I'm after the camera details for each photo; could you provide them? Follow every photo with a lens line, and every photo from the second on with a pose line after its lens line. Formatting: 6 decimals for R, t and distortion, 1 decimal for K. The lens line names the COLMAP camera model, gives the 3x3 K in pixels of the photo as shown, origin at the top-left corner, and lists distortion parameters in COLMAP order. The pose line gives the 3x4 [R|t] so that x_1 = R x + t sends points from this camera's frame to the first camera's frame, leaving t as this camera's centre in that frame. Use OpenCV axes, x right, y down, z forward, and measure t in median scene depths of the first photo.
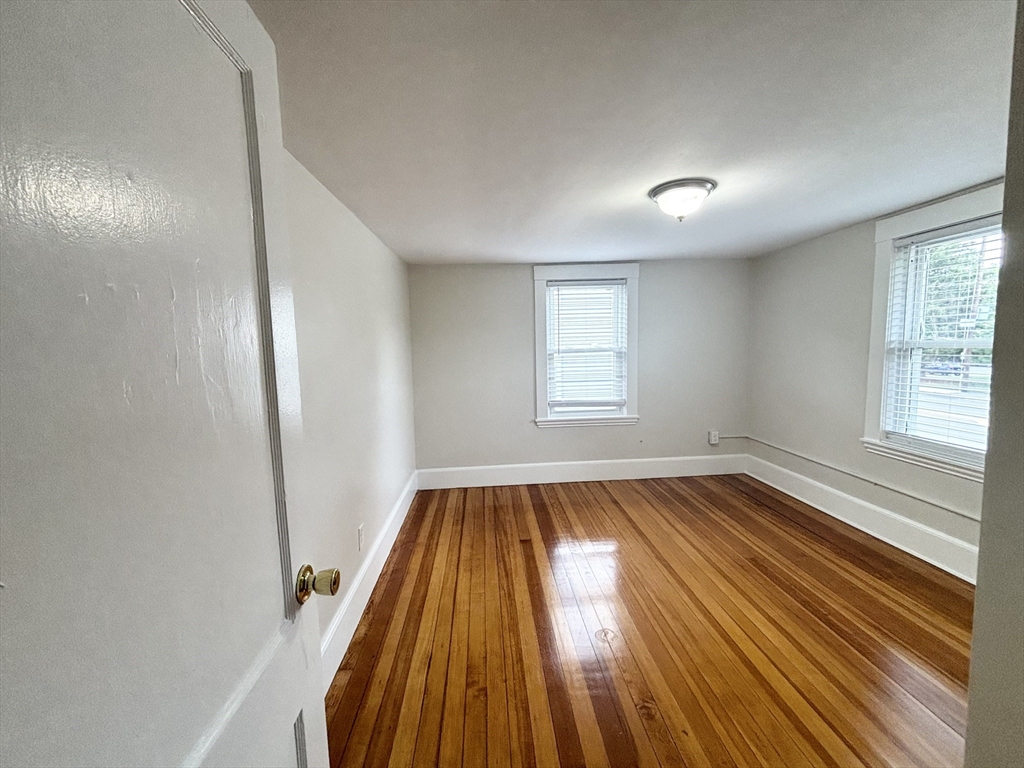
lens RADIAL K [[415.1, 0, 508.8], [0, 415.1, 382.1], [0, 0, 1]] dist [0.001108, 0.000376]
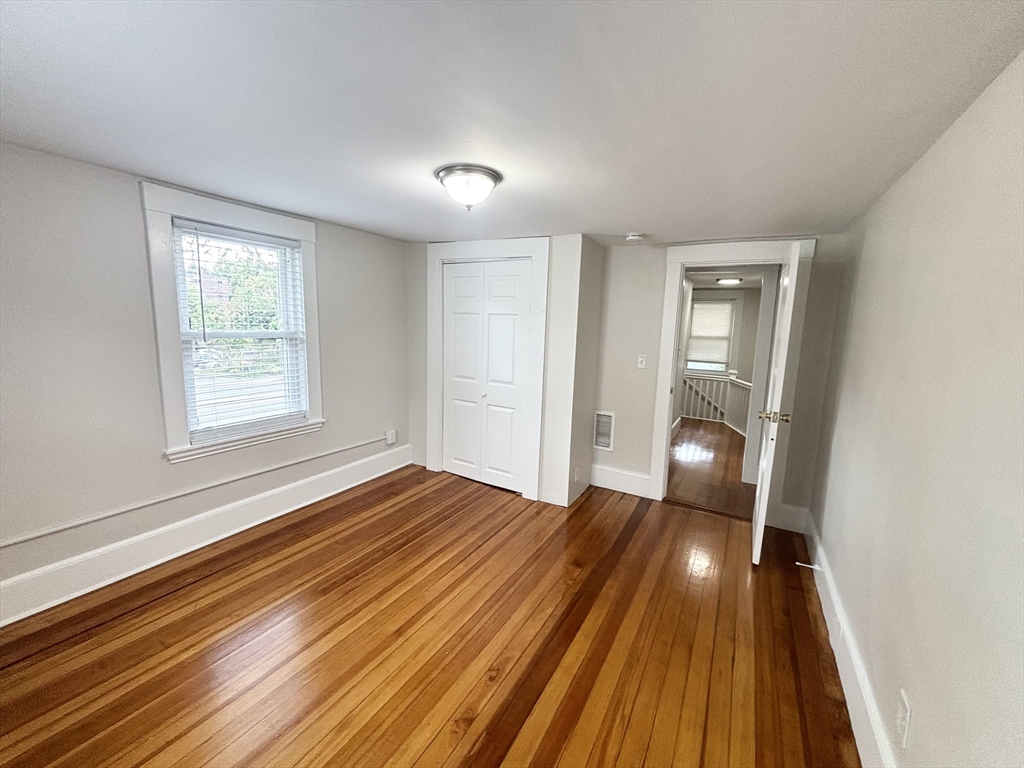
lens RADIAL K [[415.1, 0, 509.4], [0, 415.1, 383.2], [0, 0, 1]] dist [0.001108, 0.000376]
pose [[-0.828850, -0.081012, 0.553575, -0.177468], [0.042285, 0.977559, 0.206372, -0.158304], [-0.557871, 0.194460, -0.806824, 1.448346]]
